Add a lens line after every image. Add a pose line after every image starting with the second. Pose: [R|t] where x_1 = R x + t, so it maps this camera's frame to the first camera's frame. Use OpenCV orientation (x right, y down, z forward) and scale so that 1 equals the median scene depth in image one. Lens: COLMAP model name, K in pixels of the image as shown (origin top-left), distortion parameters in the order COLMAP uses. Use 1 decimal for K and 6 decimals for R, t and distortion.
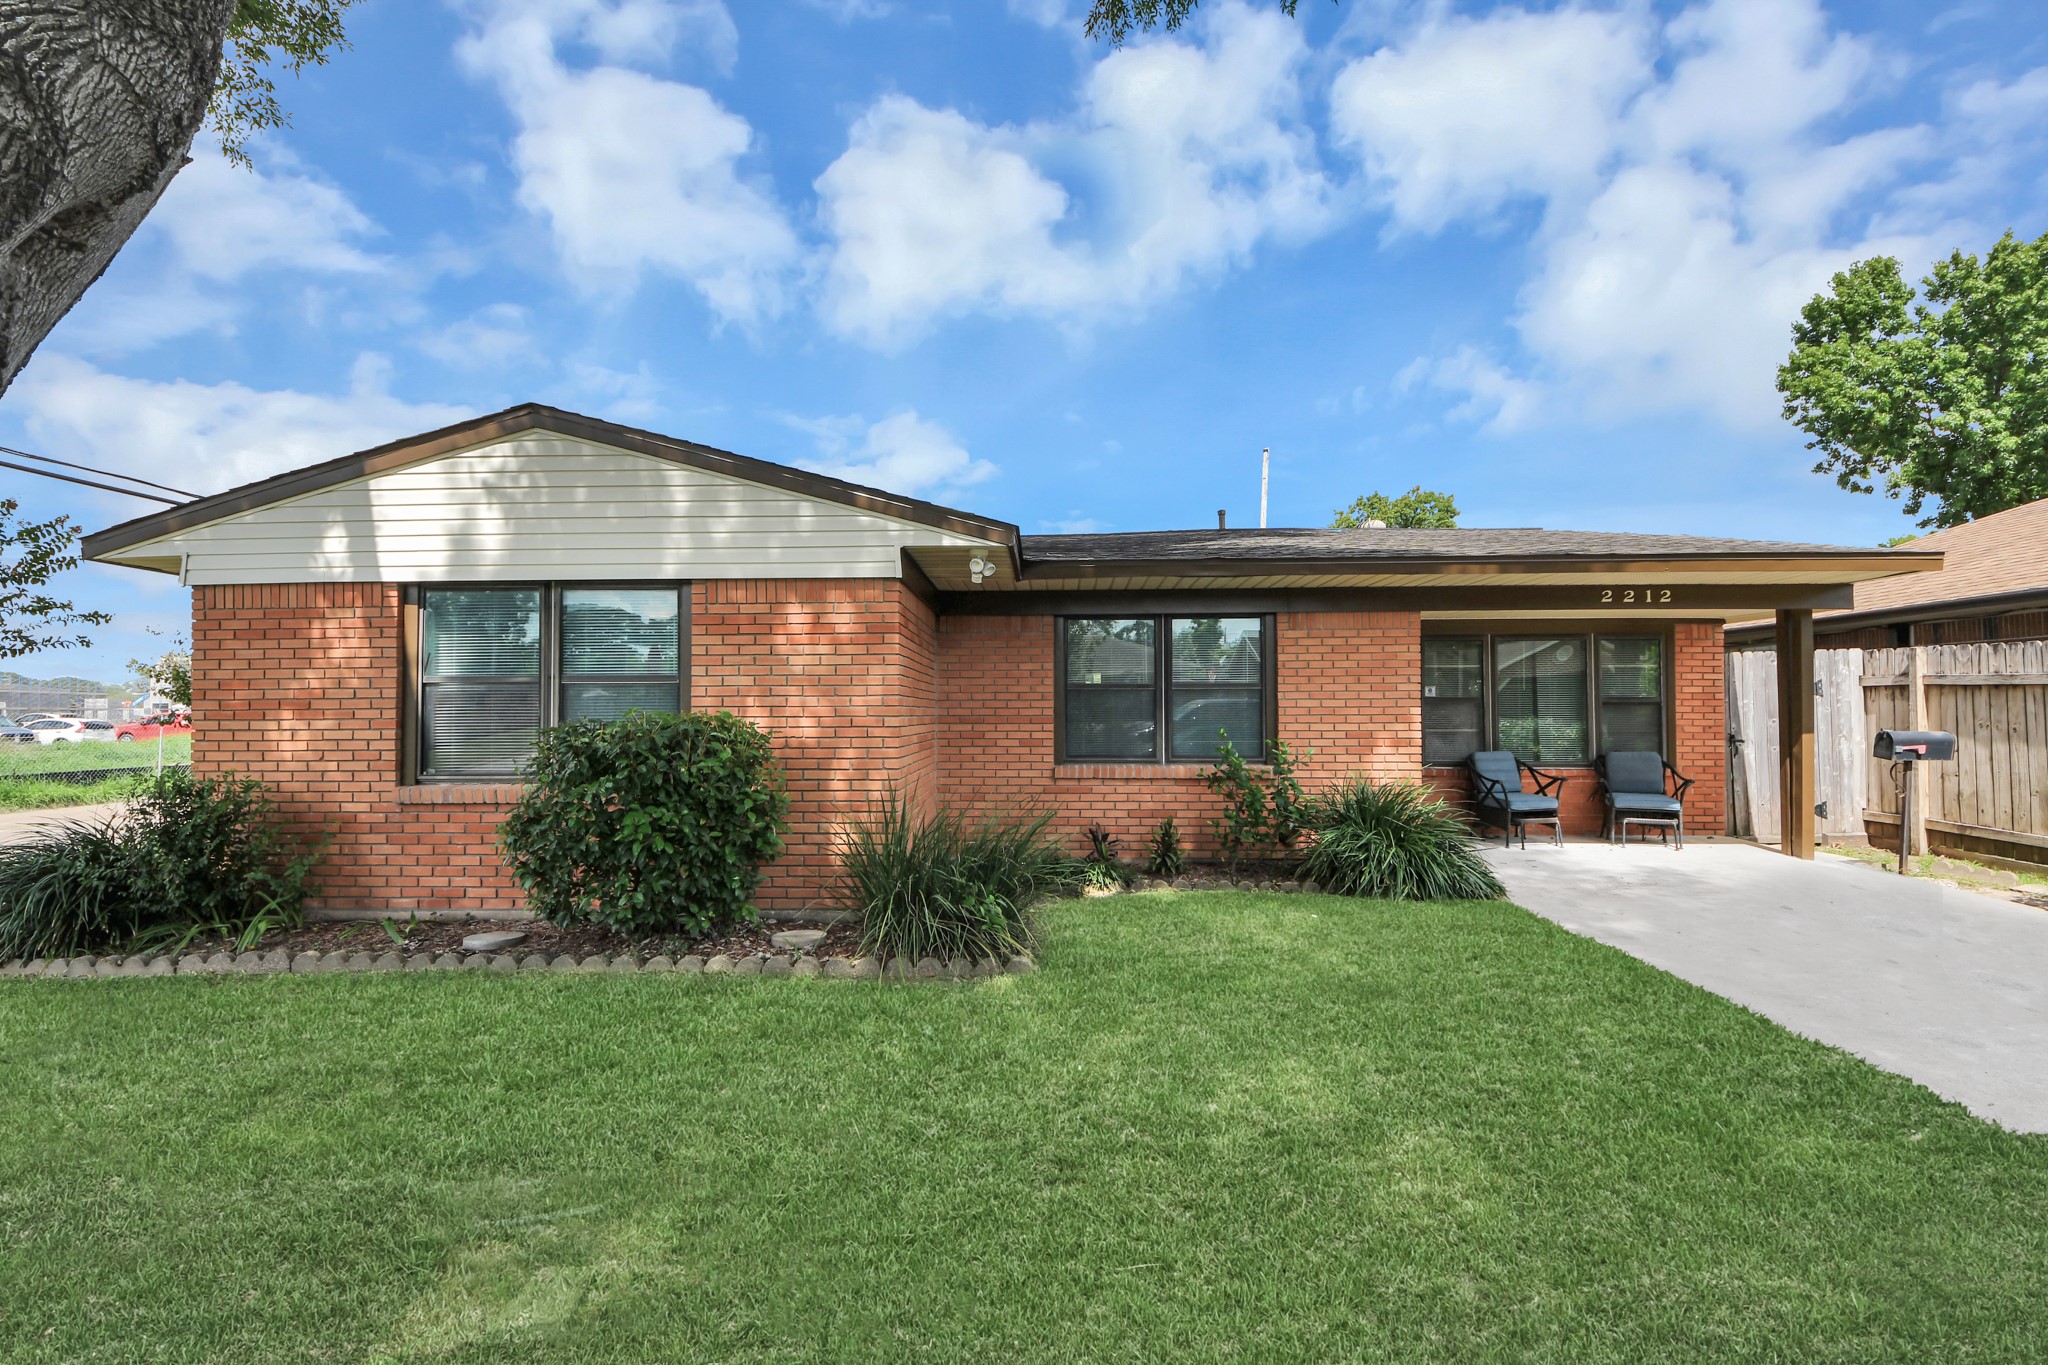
lens RADIAL K [[835.6, 0, 1024.0], [0, 835.6, 682.5], [0, 0, 1]] dist [0.000307, 0.000007]
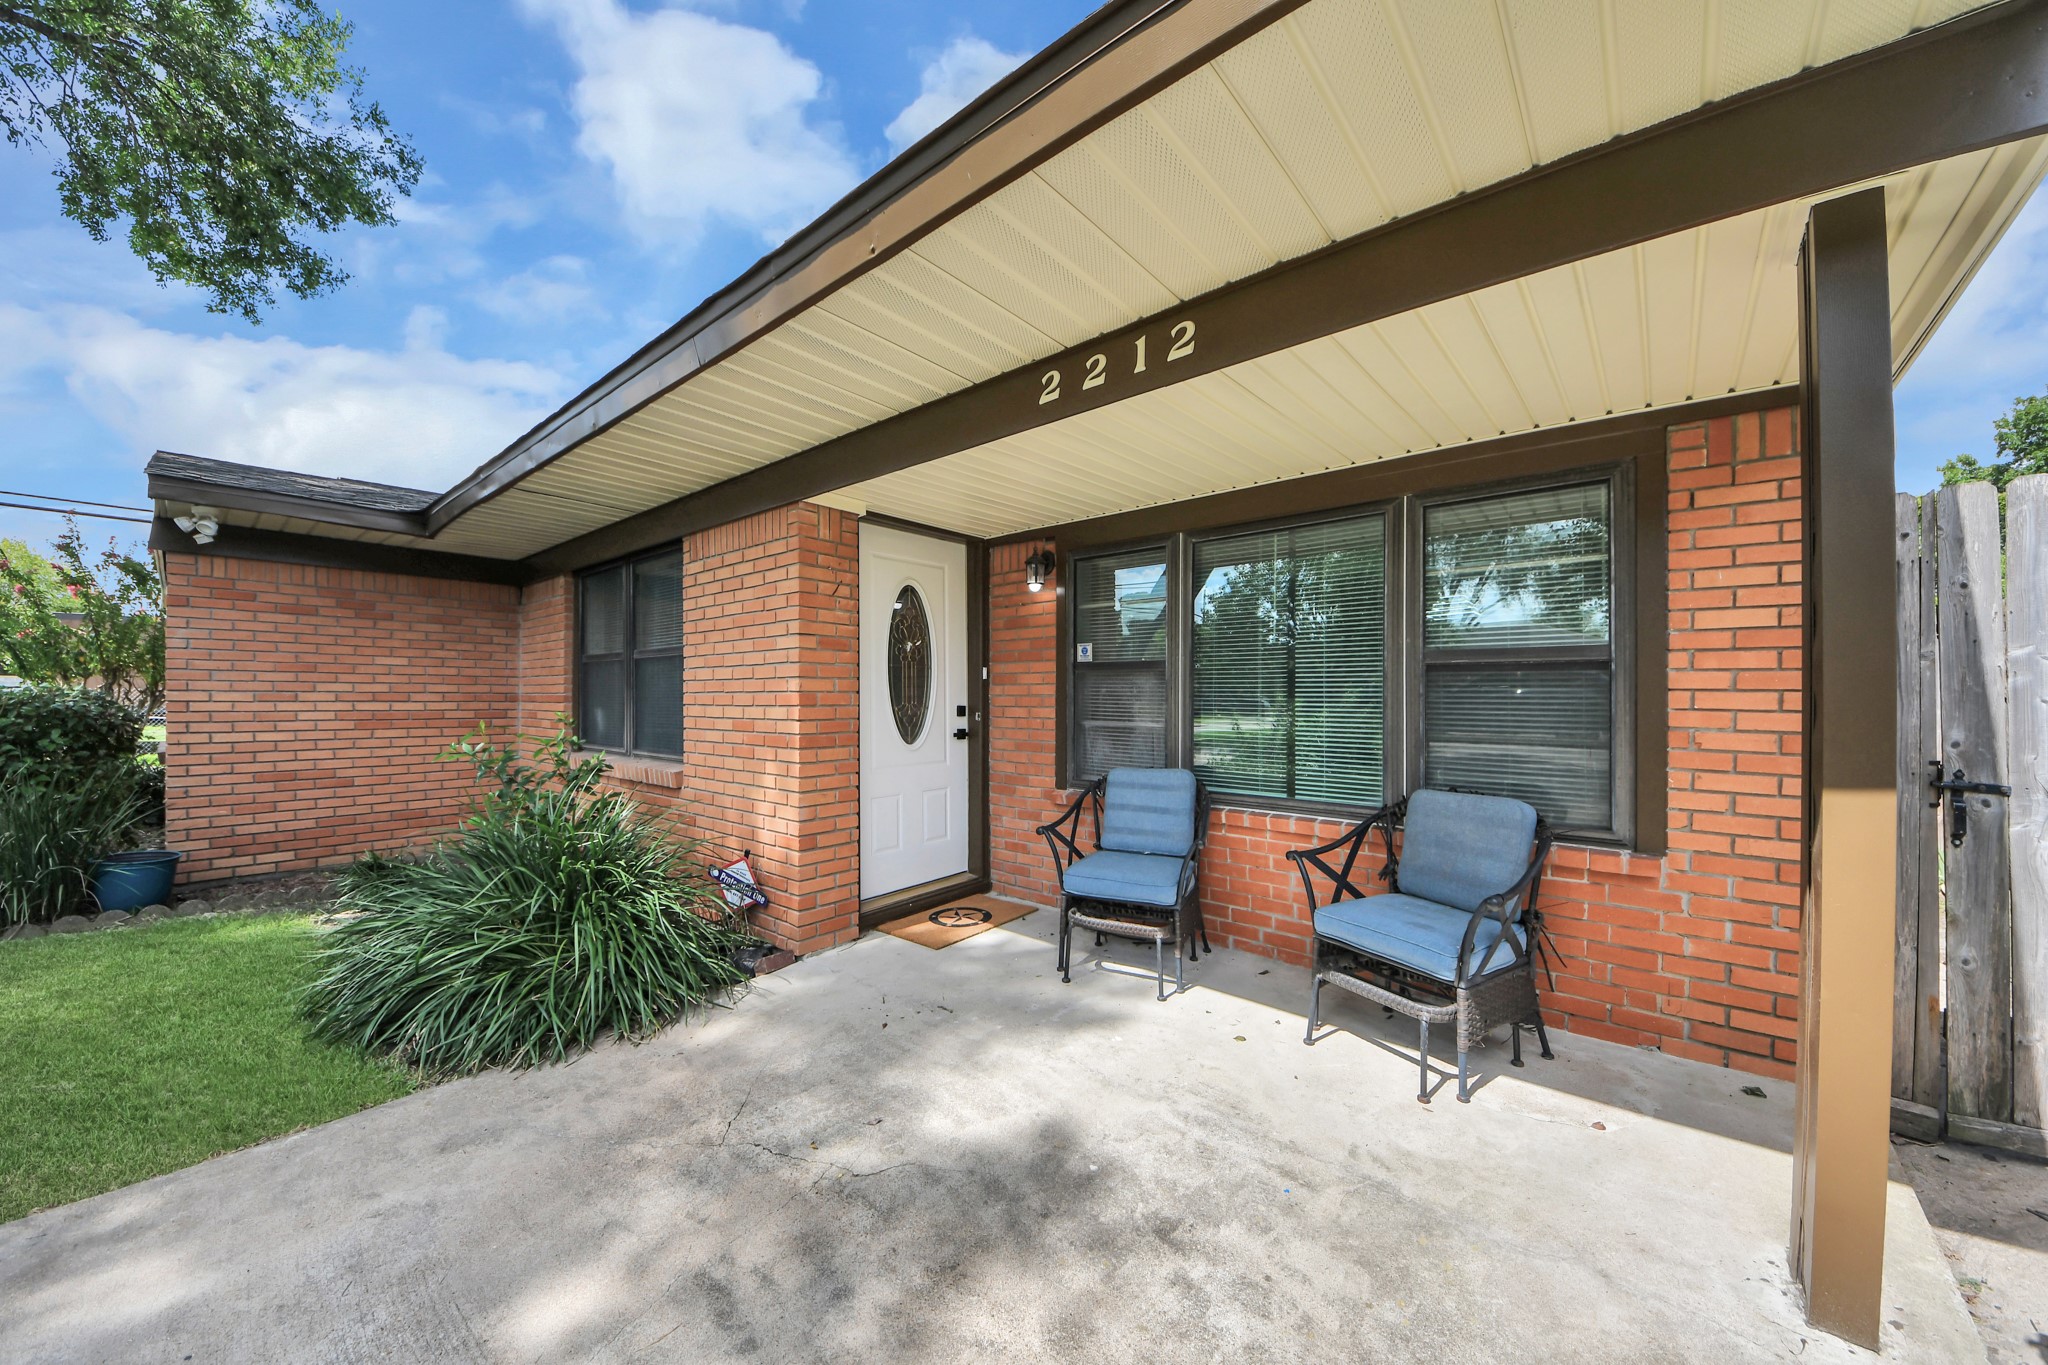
lens RADIAL K [[719.3, 0, 1081.1], [0, 719.3, 692.5], [0, 0, 1]] dist [0.019271, -0.013063]
pose [[0.793665, -0.001915, -0.608353, 0.769379], [0.014141, 0.999783, 0.015301, 0.029136], [0.608191, -0.020747, 0.793519, 0.623325]]
